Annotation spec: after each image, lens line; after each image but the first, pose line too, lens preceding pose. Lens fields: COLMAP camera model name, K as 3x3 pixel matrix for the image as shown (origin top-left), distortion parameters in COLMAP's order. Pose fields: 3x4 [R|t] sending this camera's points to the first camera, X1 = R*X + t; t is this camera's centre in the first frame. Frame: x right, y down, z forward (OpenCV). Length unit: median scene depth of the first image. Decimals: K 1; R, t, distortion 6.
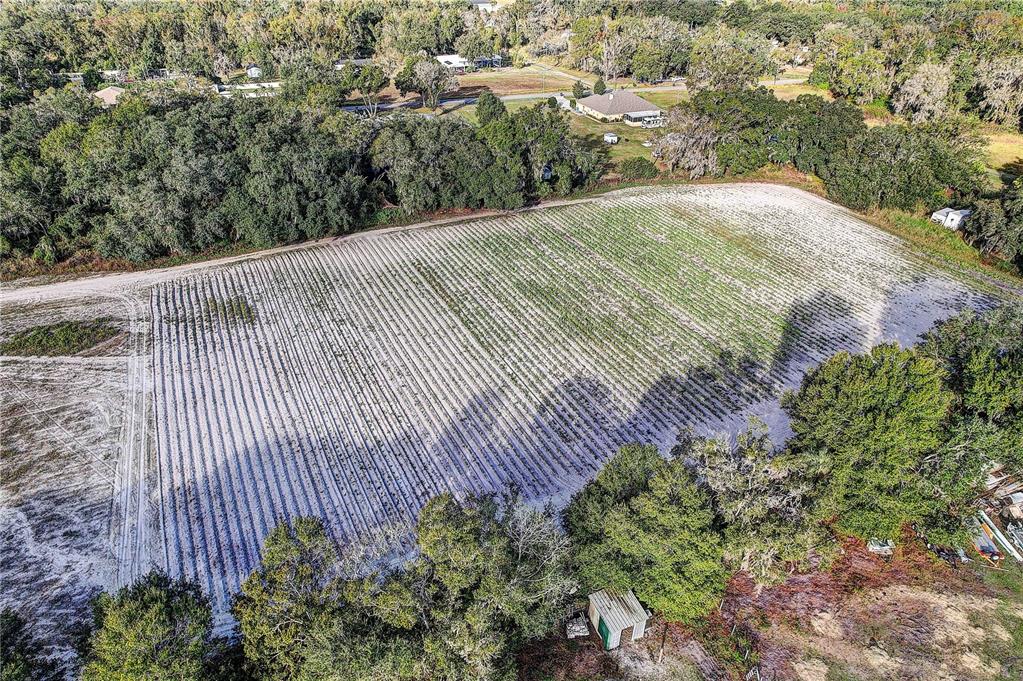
lens RADIAL K [[656.0, 0, 513.8], [0, 656.0, 342.3], [0, 0, 1]] dist [-0.085848, 0.081572]
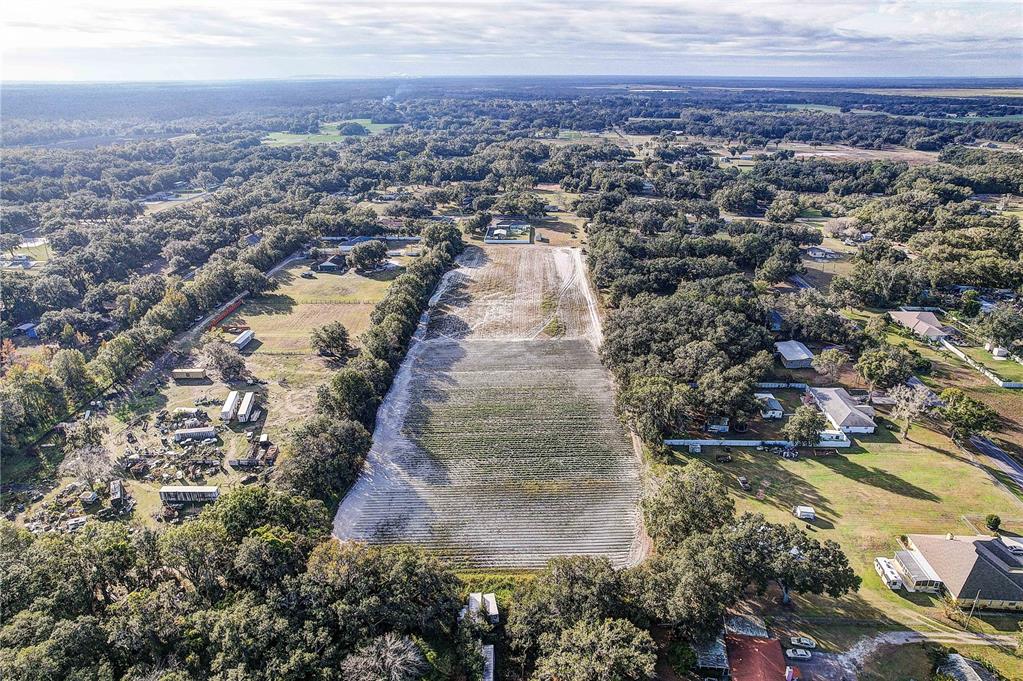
lens RADIAL K [[651.5, 0, 512.5], [0, 651.5, 349.4], [0, 0, 1]] dist [-0.076966, 0.065747]
pose [[-0.421750, 0.362352, -0.831160, 1.594591], [-0.477155, 0.690781, 0.543272, -1.235796], [0.771006, 0.625718, -0.118439, 1.047631]]
